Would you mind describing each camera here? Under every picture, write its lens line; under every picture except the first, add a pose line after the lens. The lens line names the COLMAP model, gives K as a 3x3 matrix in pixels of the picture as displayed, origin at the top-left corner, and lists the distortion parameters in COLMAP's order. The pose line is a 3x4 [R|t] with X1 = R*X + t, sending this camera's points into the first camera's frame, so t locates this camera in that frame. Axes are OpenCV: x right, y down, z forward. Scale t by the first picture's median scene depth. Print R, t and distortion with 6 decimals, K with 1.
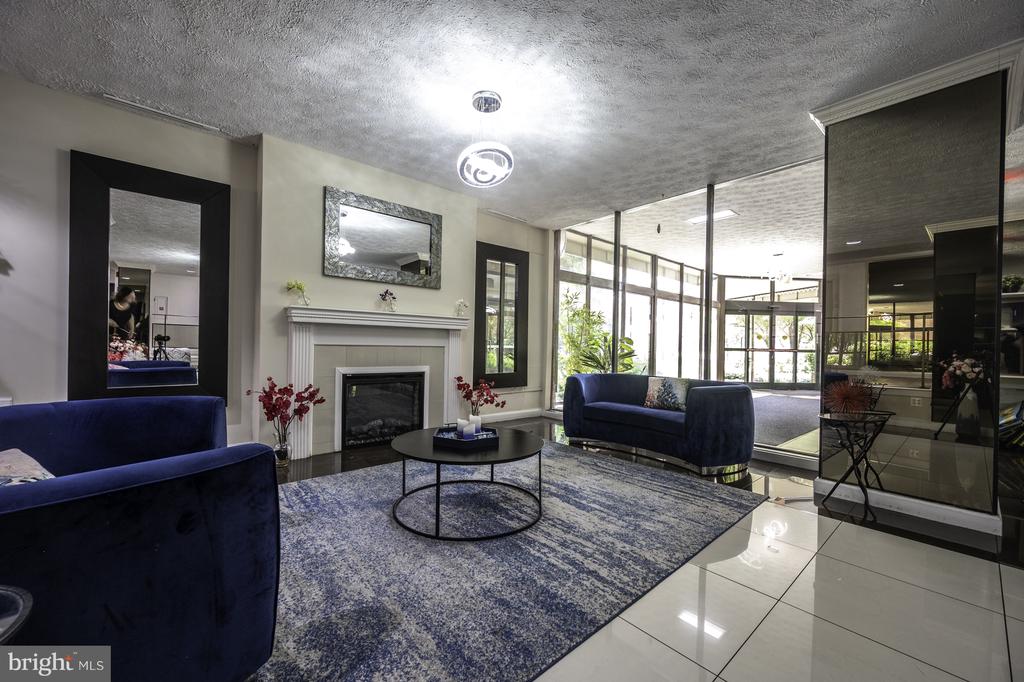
lens RADIAL K [[407.2, 0, 509.5], [0, 407.2, 347.0], [0, 0, 1]] dist [-0.001918, -0.000278]
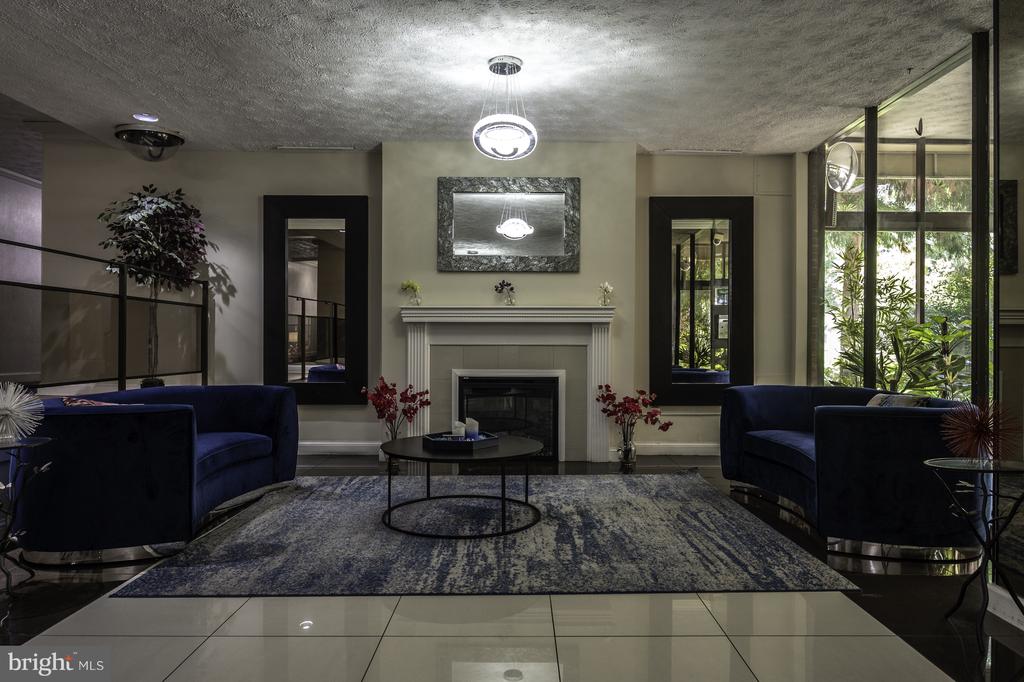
lens RADIAL K [[655.6, 0, 512.0], [0, 655.6, 341.0], [0, 0, 1]] dist [-0.002418, 0.000881]
pose [[0.758072, -0.017798, -0.651928, 0.832129], [0.008878, 0.999817, -0.016972, 0.015924], [0.652111, 0.007079, 0.758091, -0.055853]]
